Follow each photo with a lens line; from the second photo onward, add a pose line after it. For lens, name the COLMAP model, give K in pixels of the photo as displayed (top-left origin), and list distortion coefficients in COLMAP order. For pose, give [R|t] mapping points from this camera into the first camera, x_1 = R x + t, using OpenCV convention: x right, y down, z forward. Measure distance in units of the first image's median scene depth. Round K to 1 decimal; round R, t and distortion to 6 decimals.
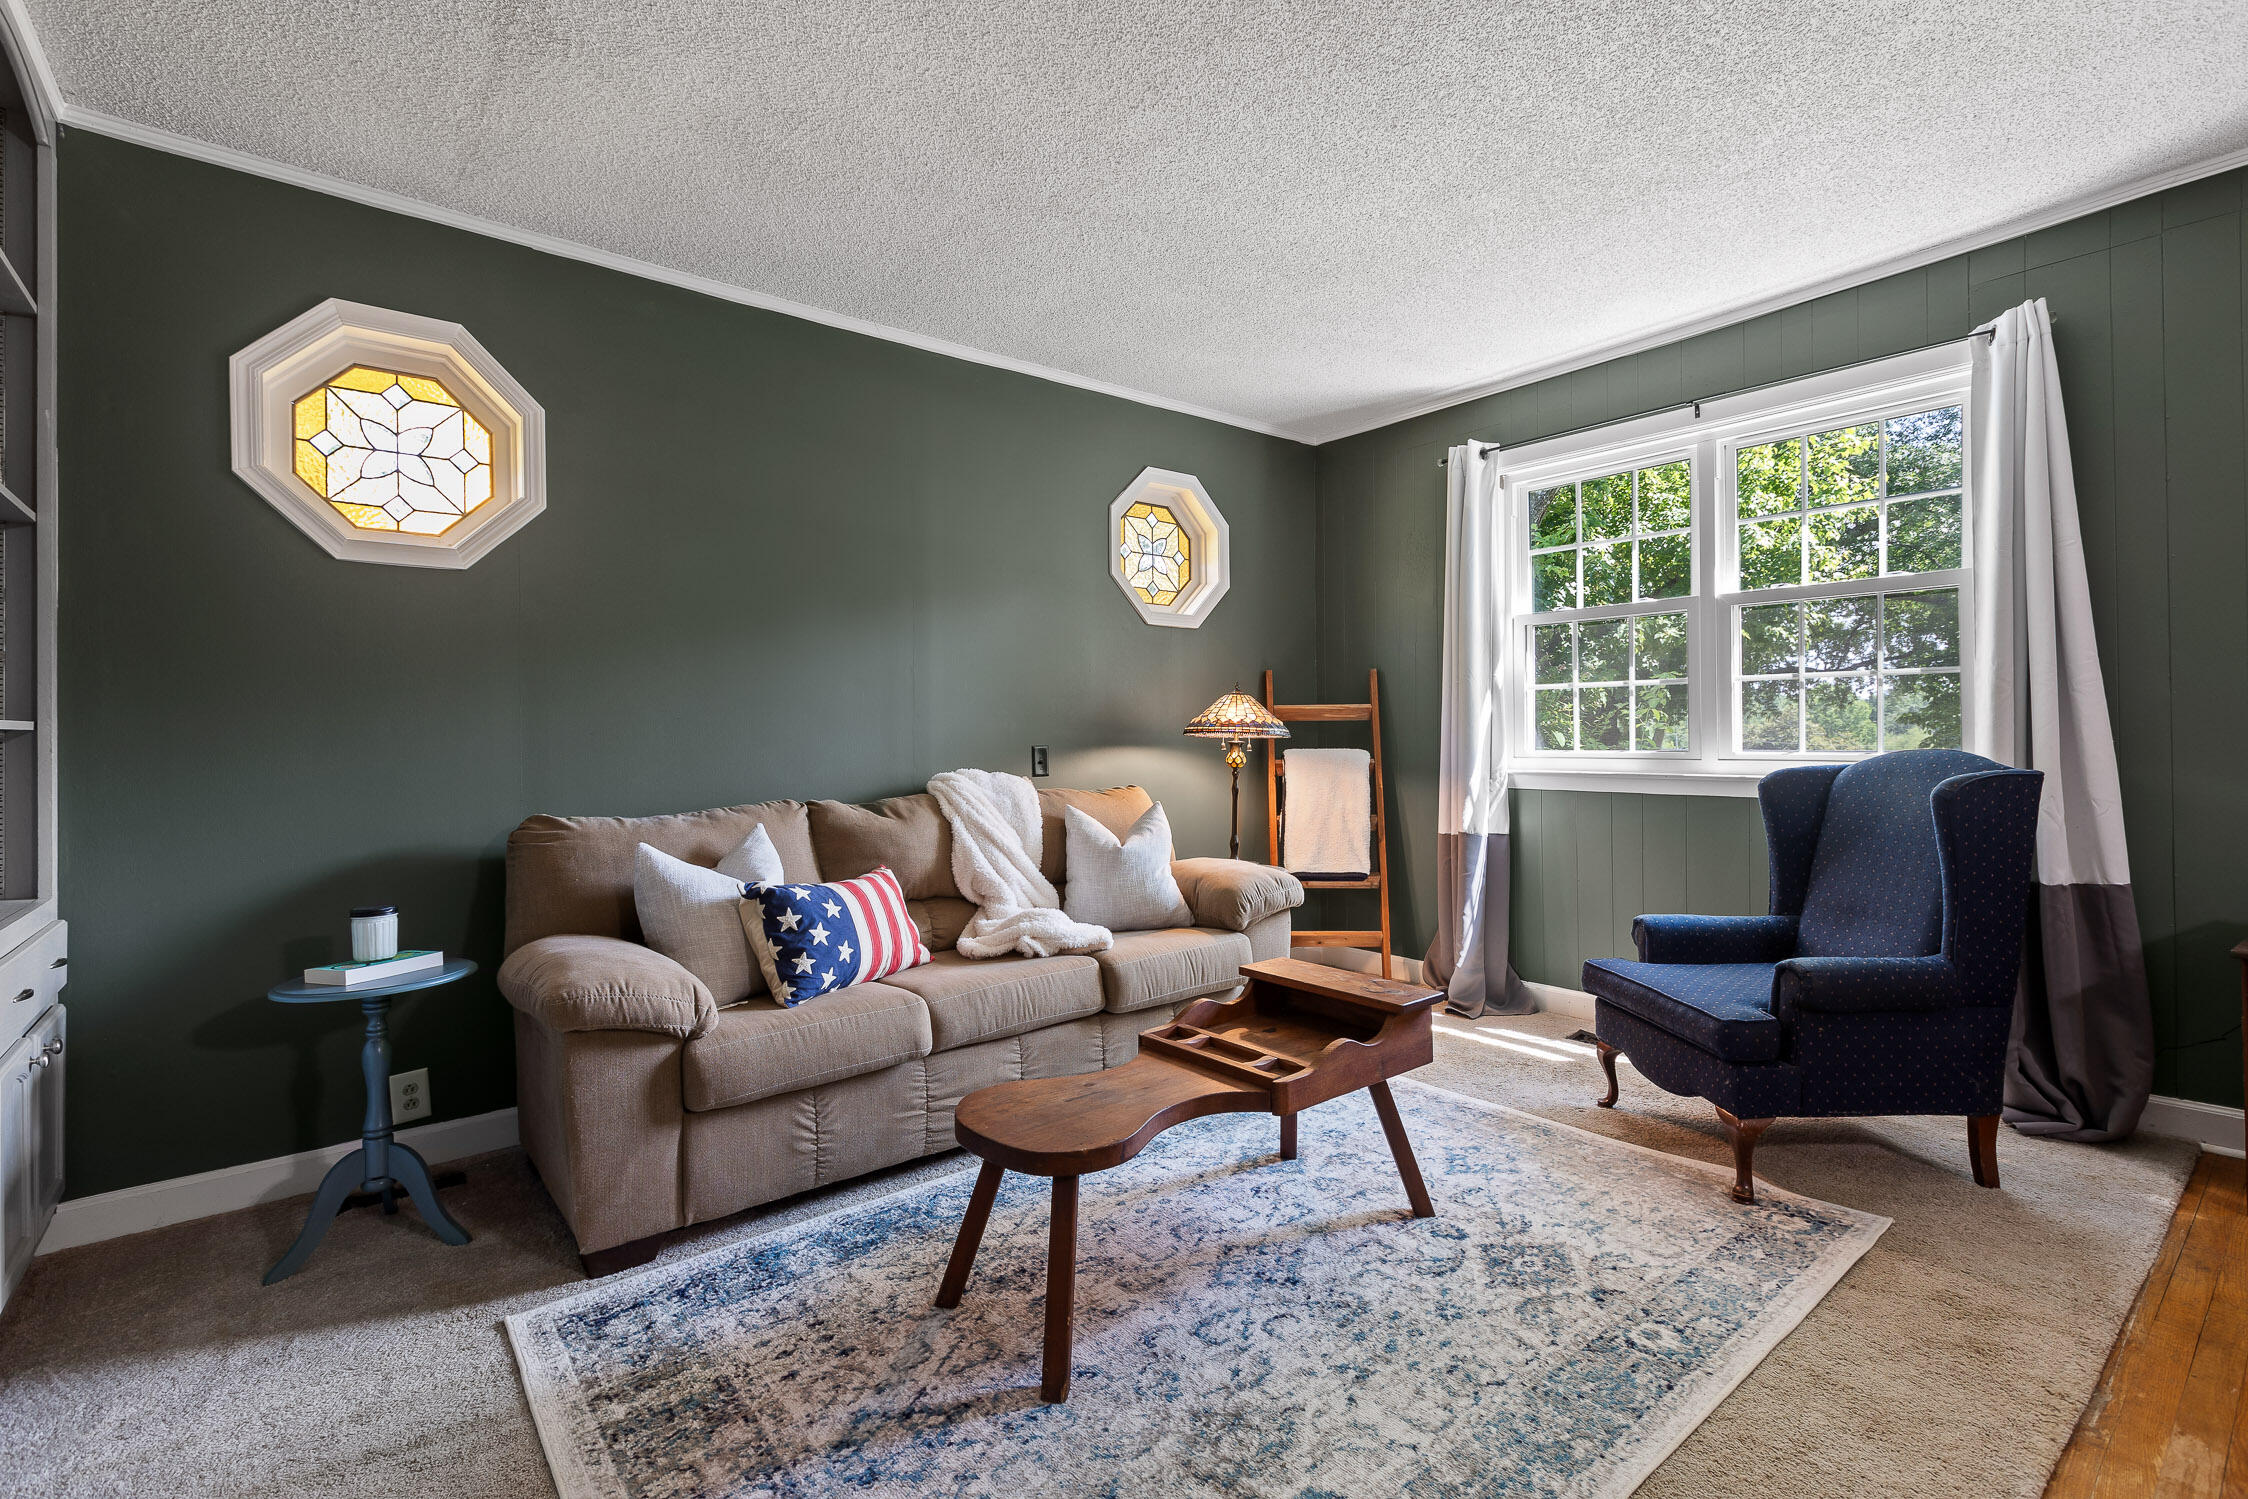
lens RADIAL K [[1012.6, 0, 1124.0], [0, 1012.6, 749.5], [0, 0, 1]] dist [-0.000193, 0.000061]
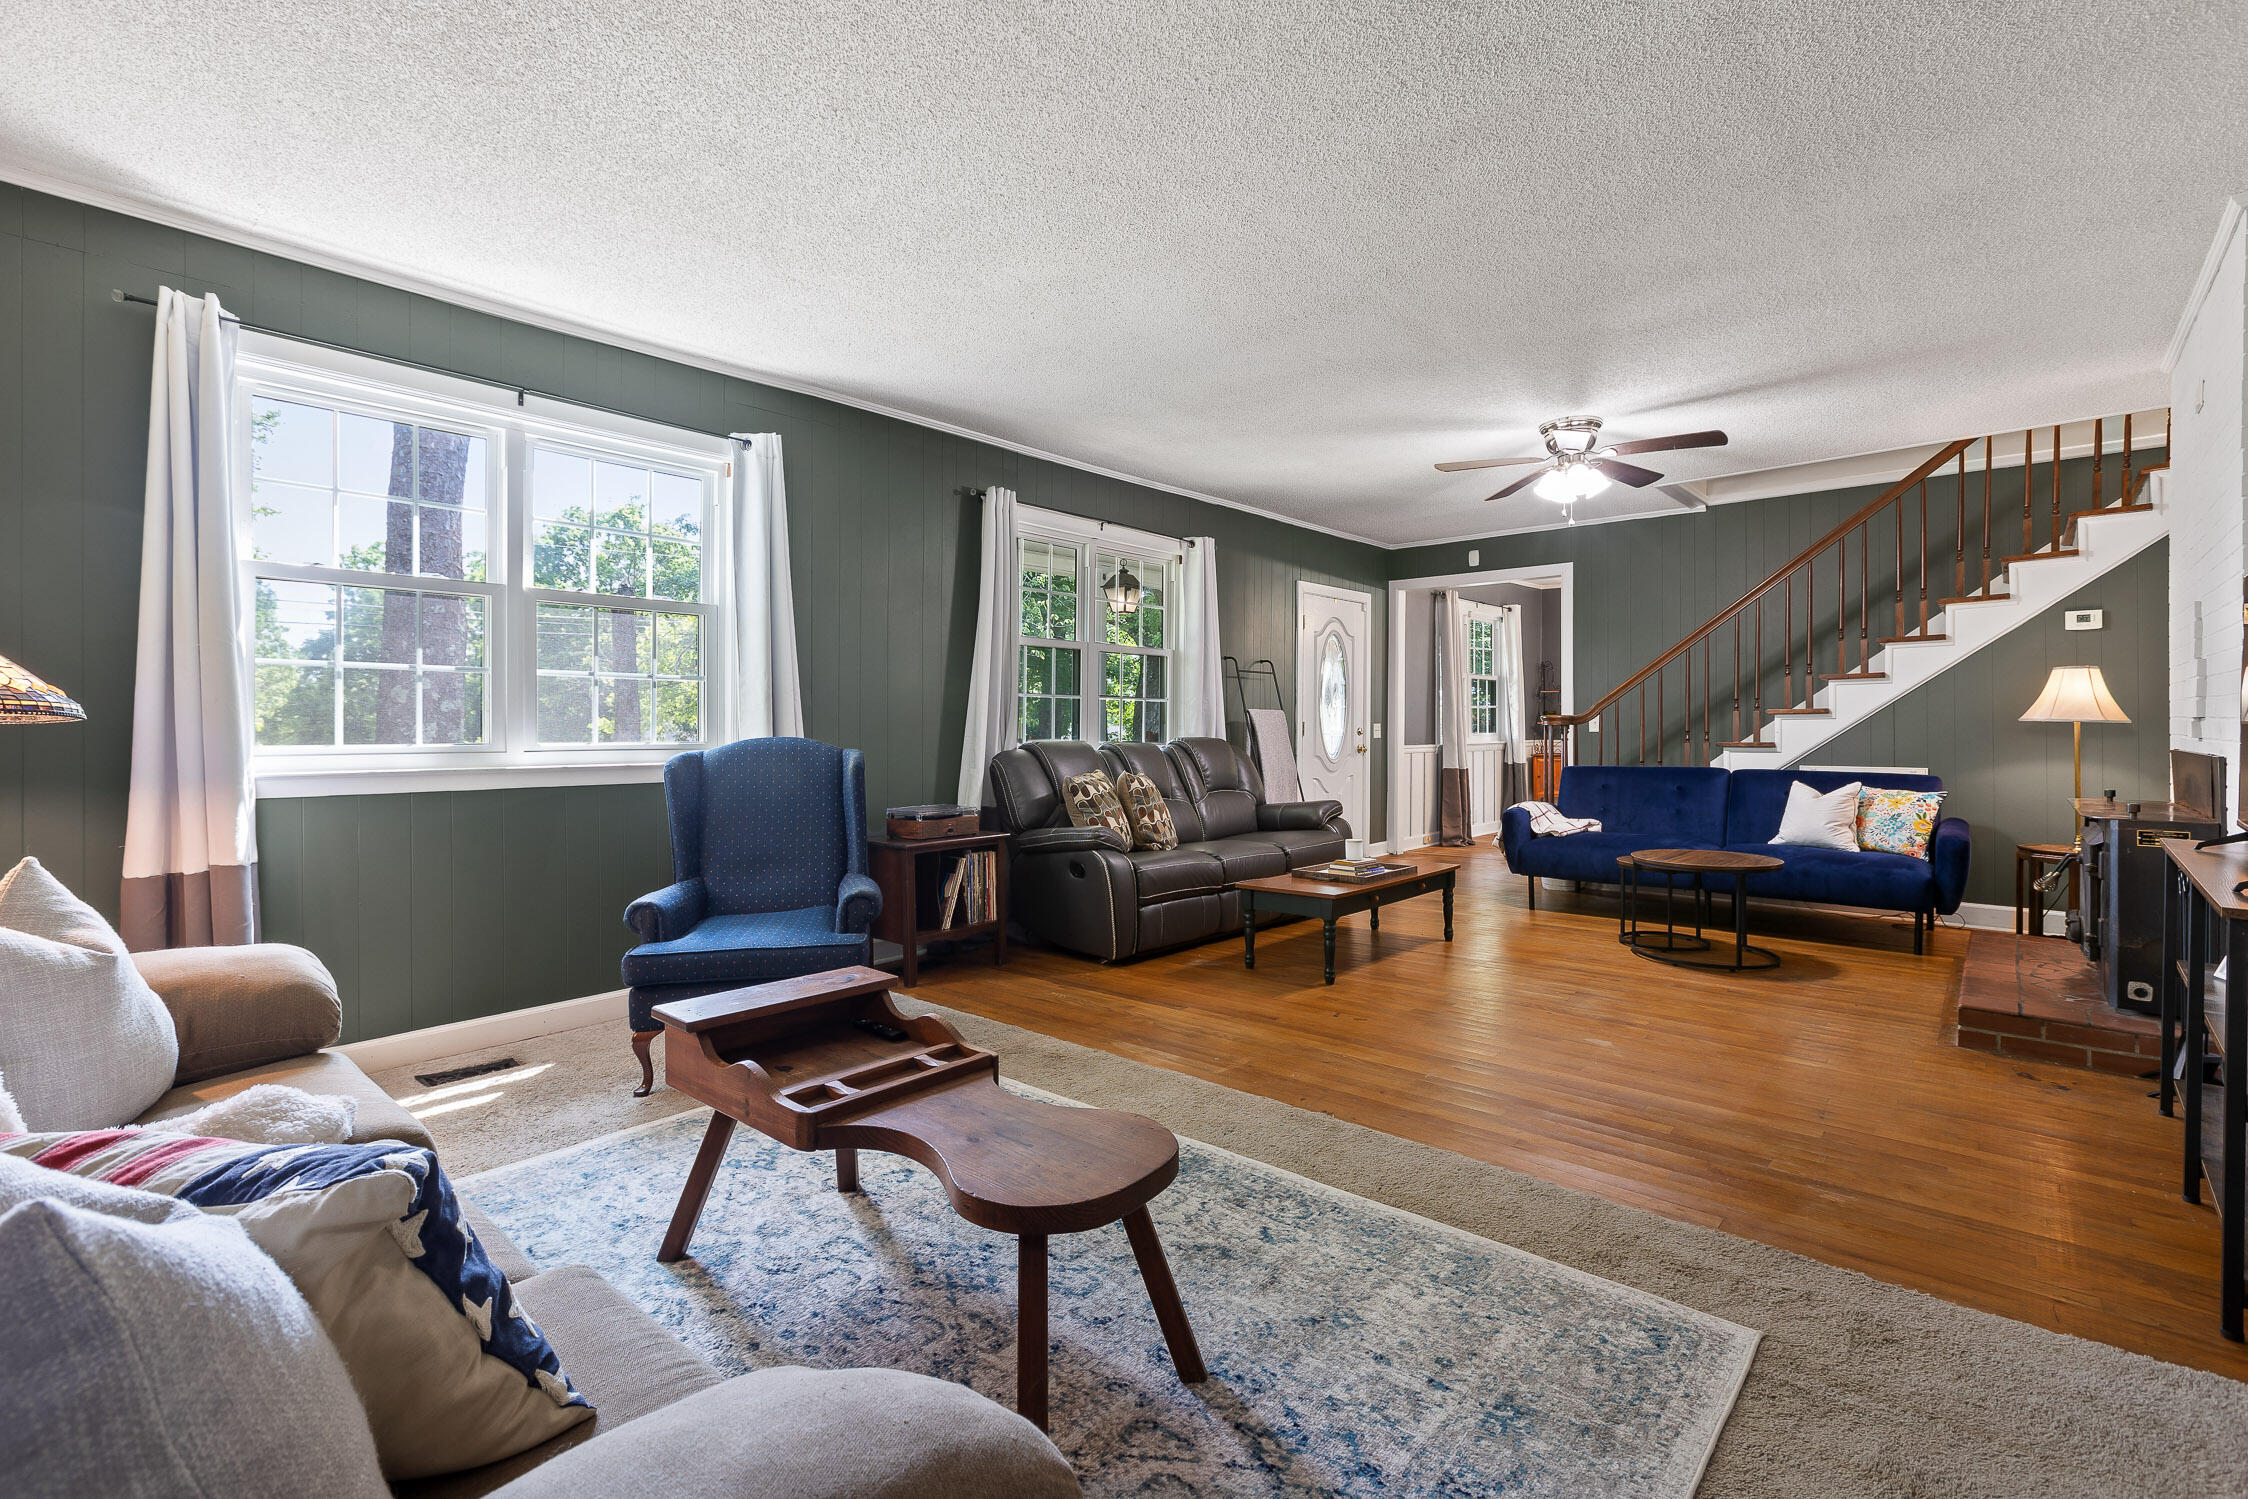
lens RADIAL K [[1007.8, 0, 1122.4], [0, 1007.8, 728.4], [0, 0, 1]] dist [0.001752, 0.000149]
pose [[-0.158327, 0.010097, 0.987335, -0.768031], [0.016820, 0.999830, -0.007527, 0.007136], [-0.987244, 0.015415, -0.158470, 0.897332]]
